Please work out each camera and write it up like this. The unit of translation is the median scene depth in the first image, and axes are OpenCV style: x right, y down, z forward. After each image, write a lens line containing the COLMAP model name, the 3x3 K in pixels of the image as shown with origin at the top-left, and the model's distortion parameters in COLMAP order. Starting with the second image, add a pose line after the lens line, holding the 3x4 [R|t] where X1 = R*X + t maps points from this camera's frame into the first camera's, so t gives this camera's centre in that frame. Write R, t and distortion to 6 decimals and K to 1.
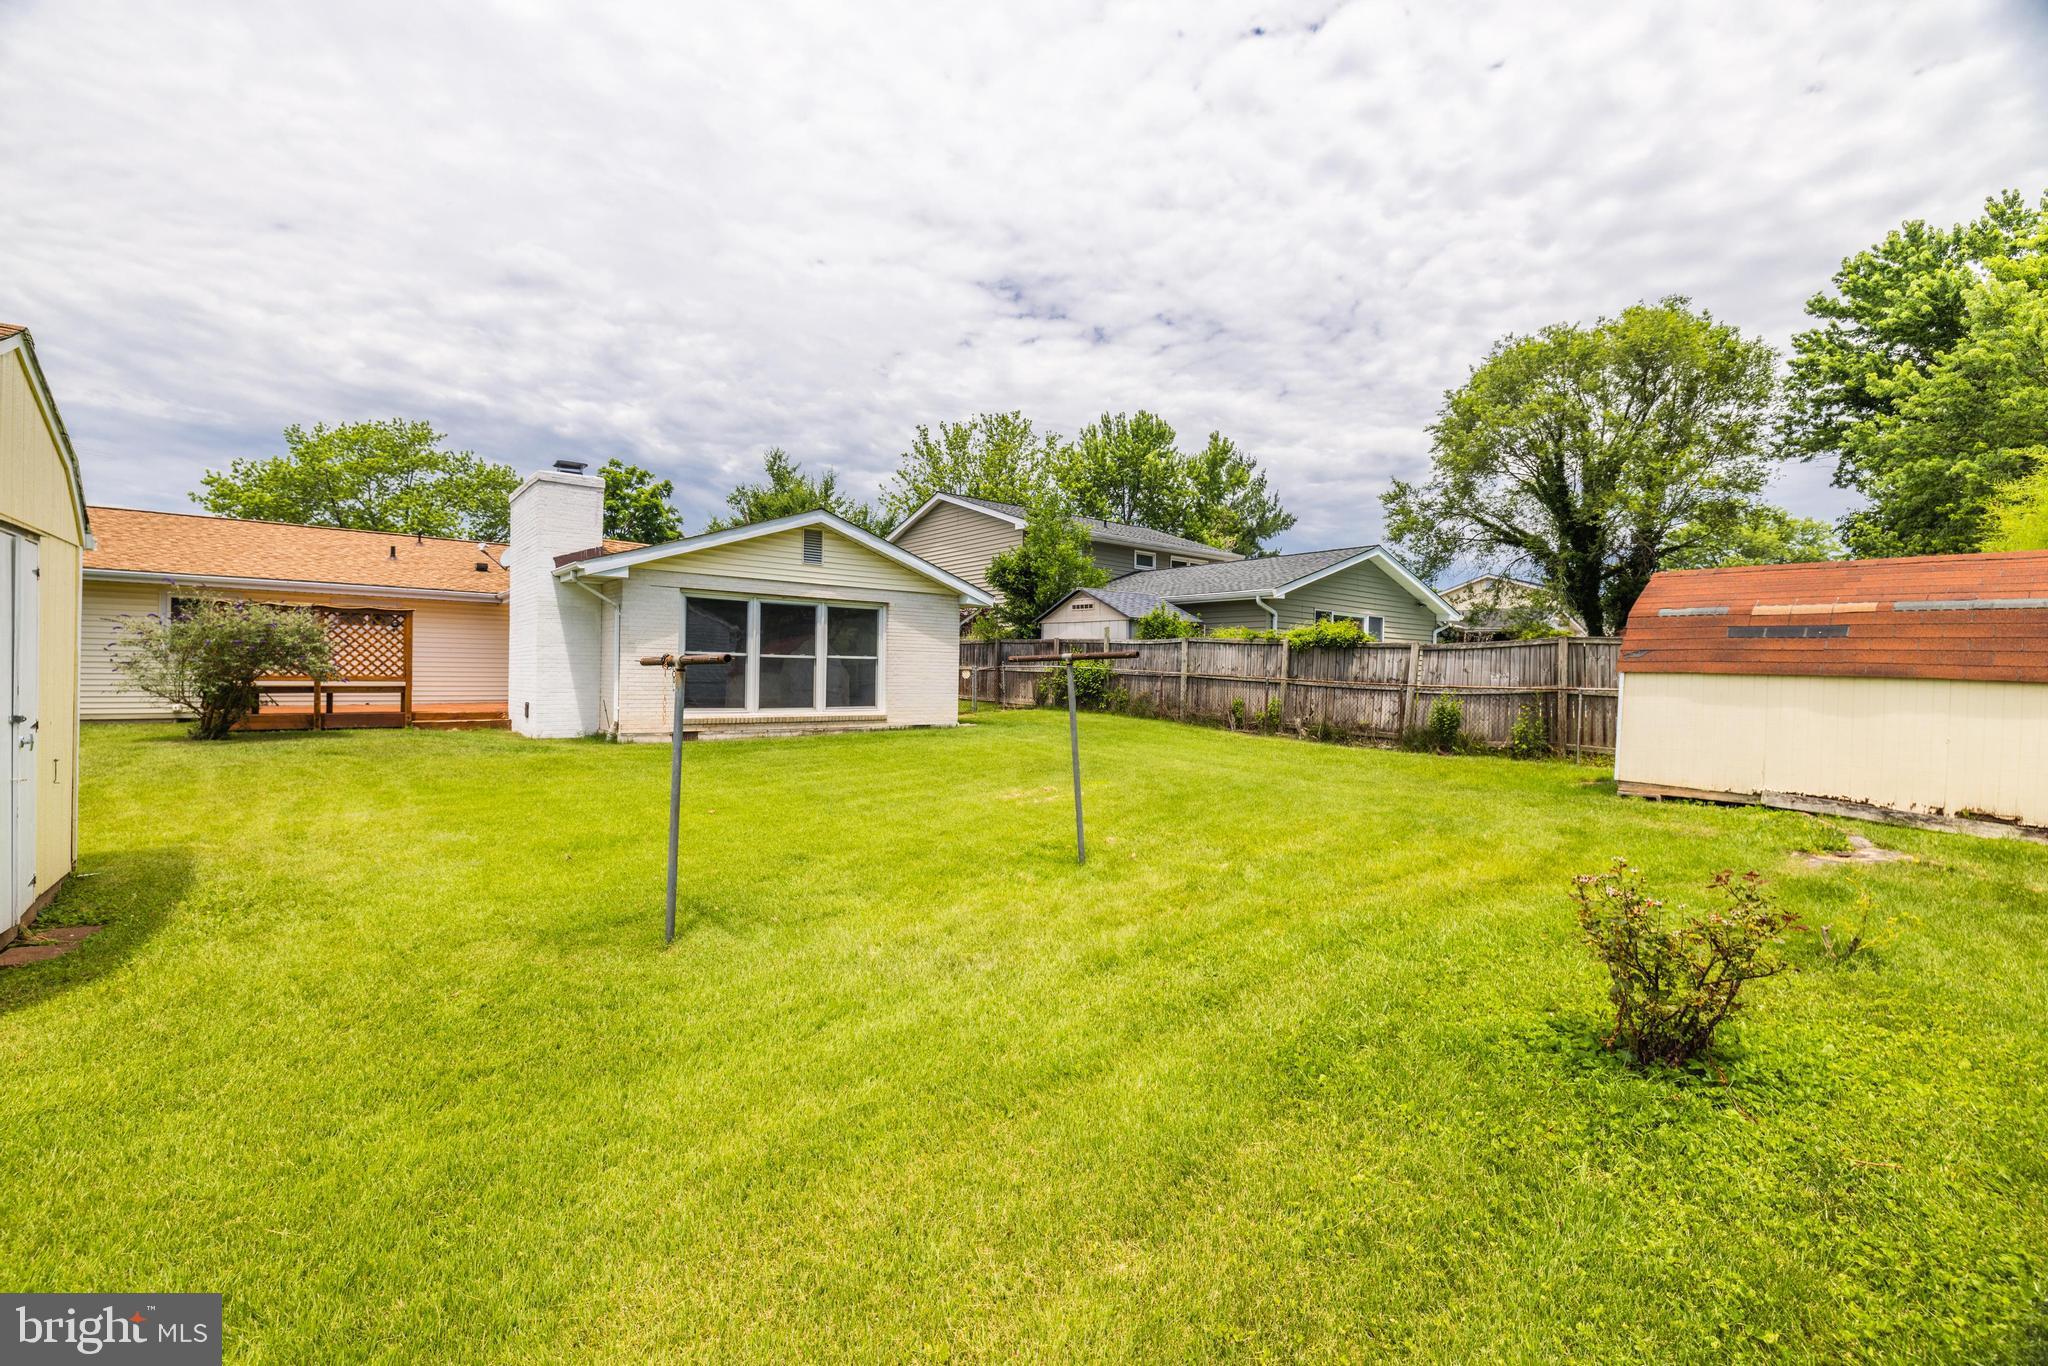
lens RADIAL K [[872.1, 0, 1019.6], [0, 872.1, 657.6], [0, 0, 1]] dist [-0.012871, 0.005527]
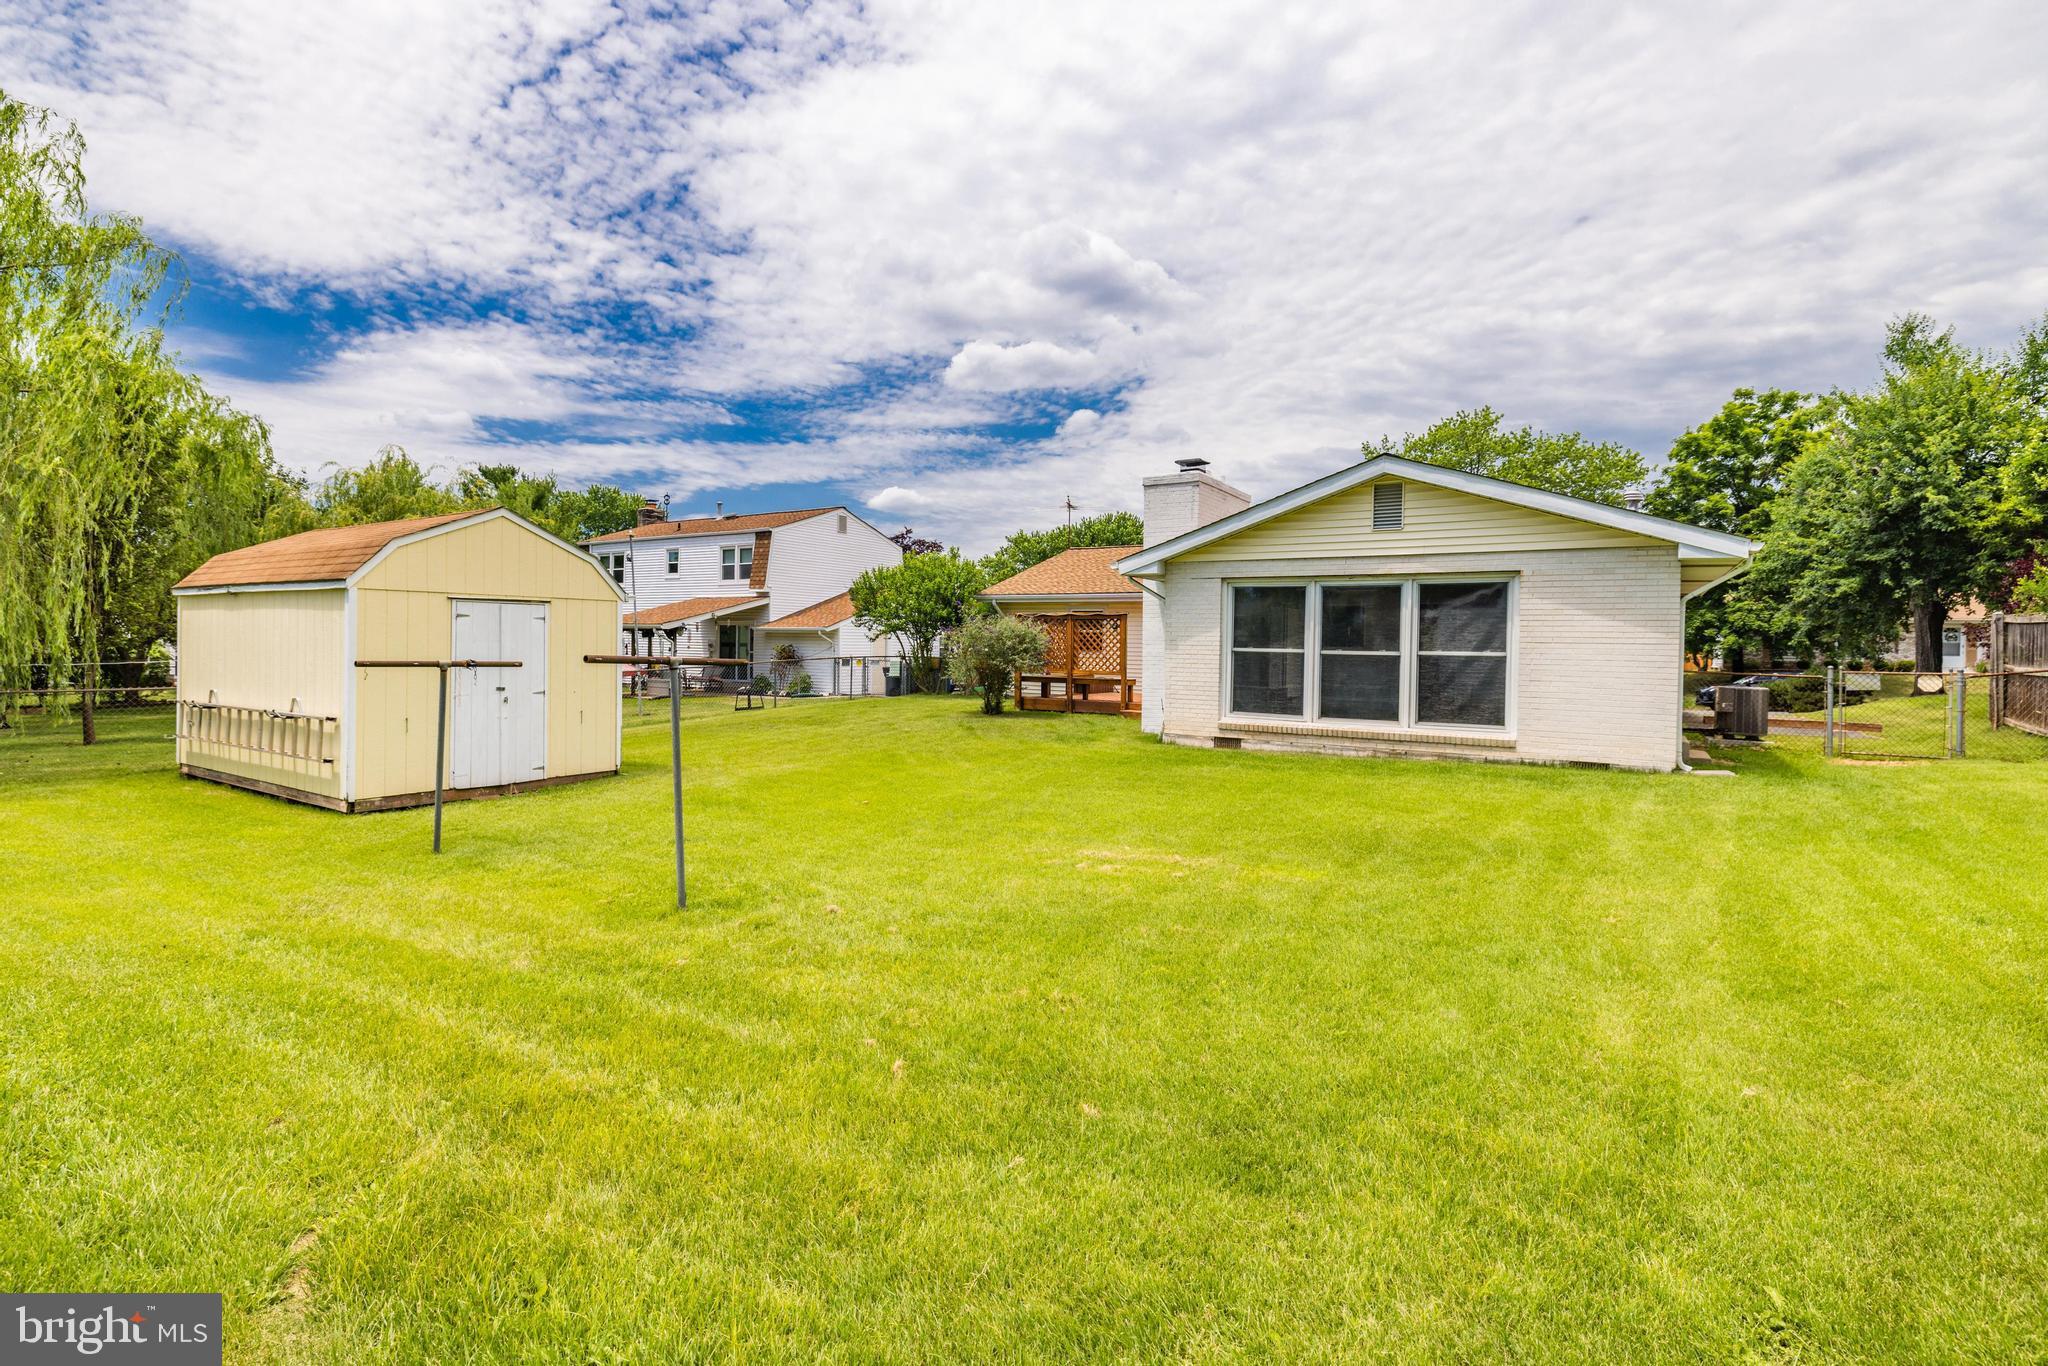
lens RADIAL K [[965.6, 0, 1015.7], [0, 965.6, 679.1], [0, 0, 1]] dist [0.002272, 0.000238]
pose [[0.311391, 0.024384, -0.949969, 0.410960], [0.005348, 0.999610, 0.027412, -0.003184], [0.950267, -0.013616, 0.311139, 0.398149]]
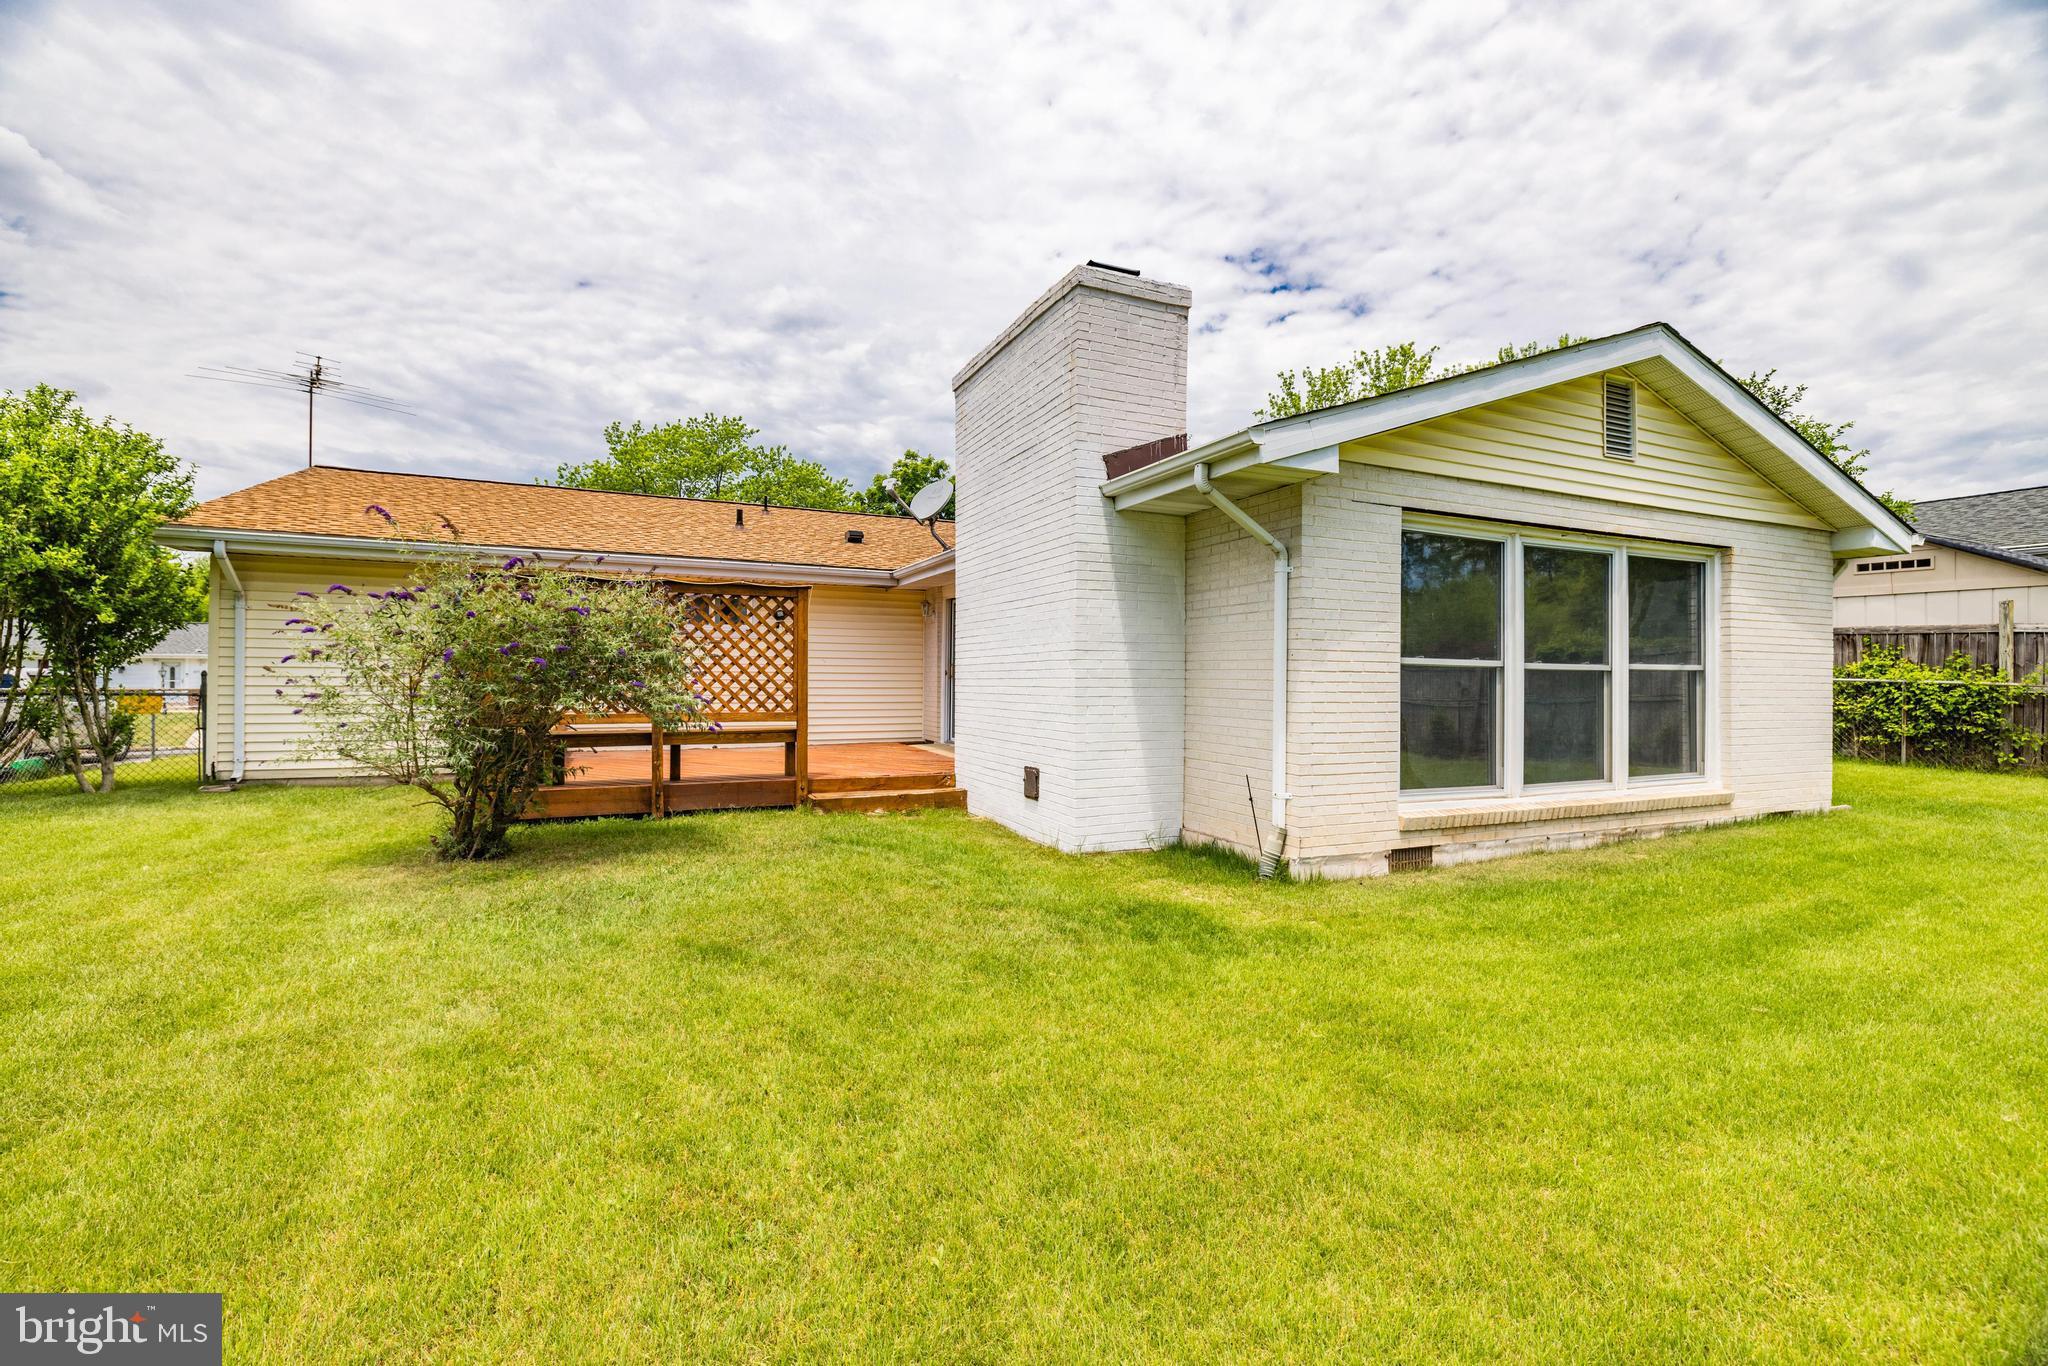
lens RADIAL K [[893.8, 0, 1020.5], [0, 893.8, 678.8], [0, 0, 1]] dist [-0.000723, 0.000702]
pose [[0.966130, -0.007020, -0.257960, -0.376510], [0.010804, 0.999854, 0.013257, -0.004017], [0.257830, -0.015596, 0.966065, 0.439404]]
